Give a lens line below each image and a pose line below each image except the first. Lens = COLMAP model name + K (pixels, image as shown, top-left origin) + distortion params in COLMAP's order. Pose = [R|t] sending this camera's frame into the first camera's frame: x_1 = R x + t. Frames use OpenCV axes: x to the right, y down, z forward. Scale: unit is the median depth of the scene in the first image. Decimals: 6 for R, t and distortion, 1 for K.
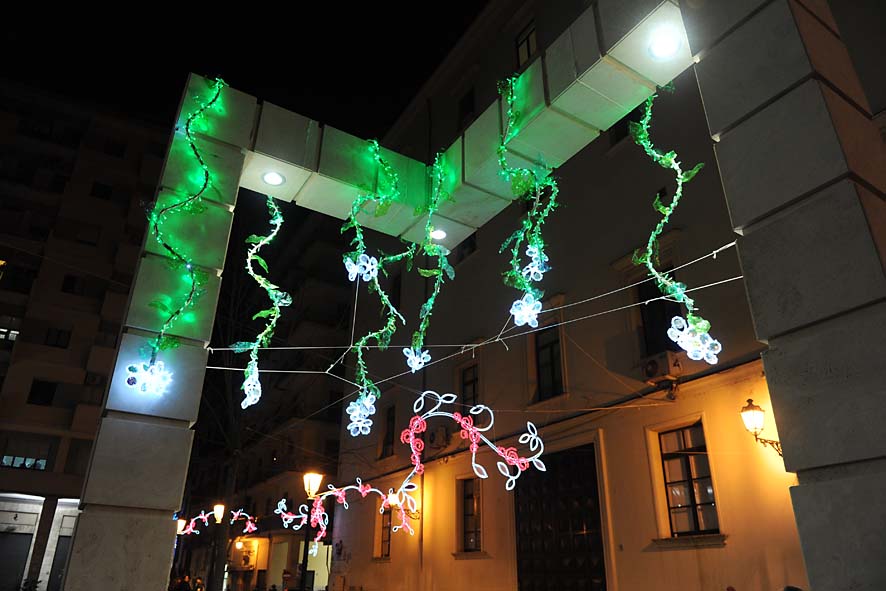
lens RADIAL K [[609.4, 0, 443.0], [0, 609.4, 295.5], [0, 0, 1]] dist [-0.049911, 0.001046]
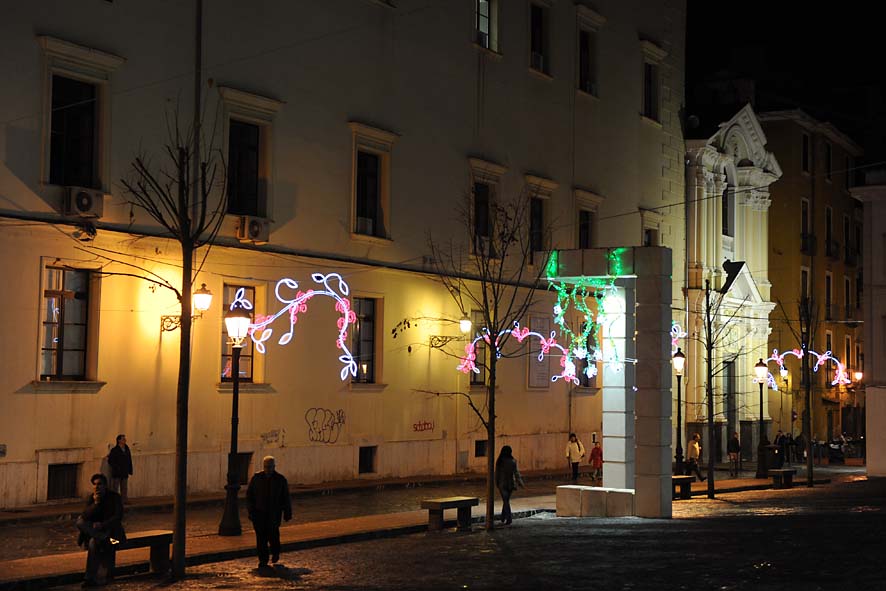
lens RADIAL K [[1365.9, 0, 443.0], [0, 1365.9, 295.5], [0, 0, 1]] dist [0.035525, 0.102006]
pose [[-0.453647, 0.043801, 0.890105, -1.799350], [-0.395606, 0.885090, -0.245177, 0.566690], [-0.798562, -0.463354, -0.384190, 1.391132]]
